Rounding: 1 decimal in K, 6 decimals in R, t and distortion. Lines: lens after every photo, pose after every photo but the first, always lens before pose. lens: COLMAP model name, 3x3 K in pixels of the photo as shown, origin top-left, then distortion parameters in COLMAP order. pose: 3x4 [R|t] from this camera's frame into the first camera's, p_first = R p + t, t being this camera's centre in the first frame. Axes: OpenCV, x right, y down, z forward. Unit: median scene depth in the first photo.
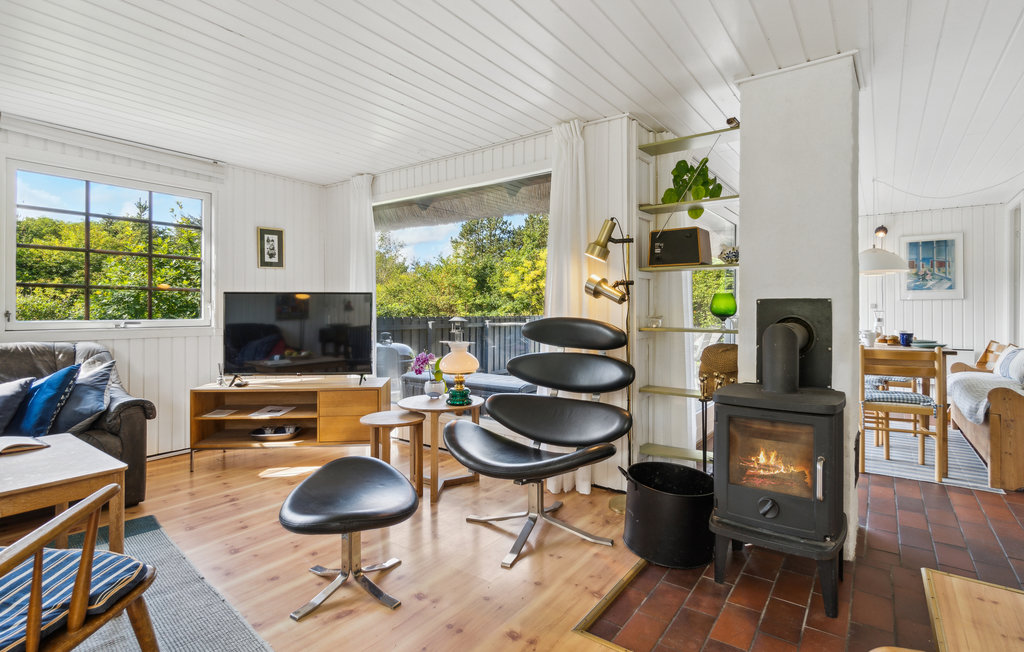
lens RADIAL K [[486.7, 0, 530.2], [0, 486.7, 313.4], [0, 0, 1]] dist [0.003814, 0.001369]
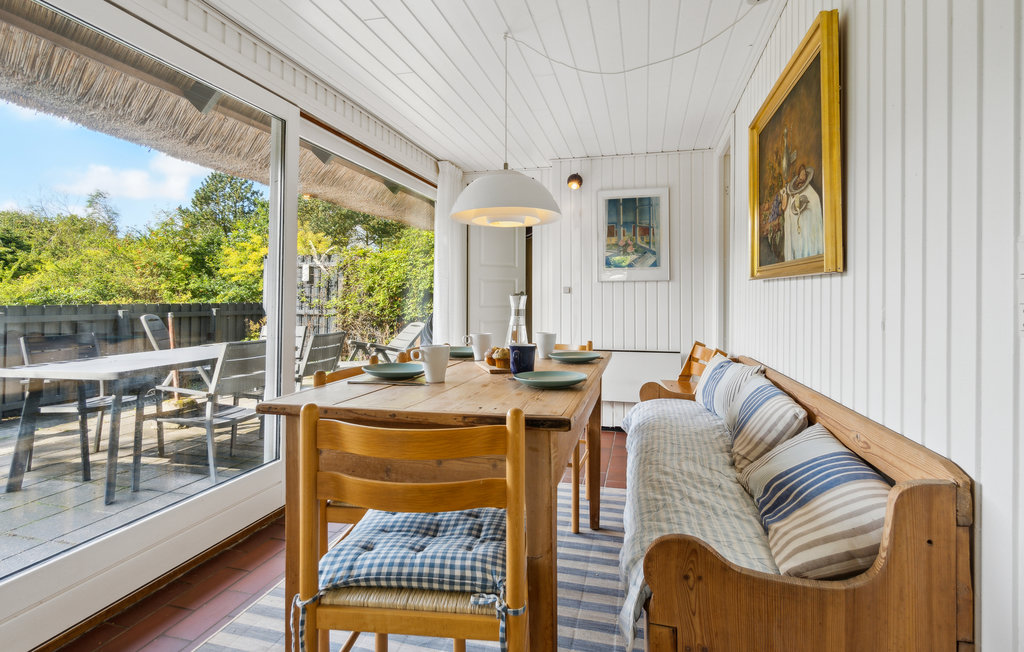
lens RADIAL K [[486.7, 0, 511.4], [0, 486.7, 297.4], [0, 0, 1]] dist [0.003814, 0.001369]
pose [[0.935805, 0.003978, 0.352495, 0.109615], [-0.000931, 0.999961, -0.008813, 0.000381], [-0.352516, 0.007919, 0.935772, 0.108509]]
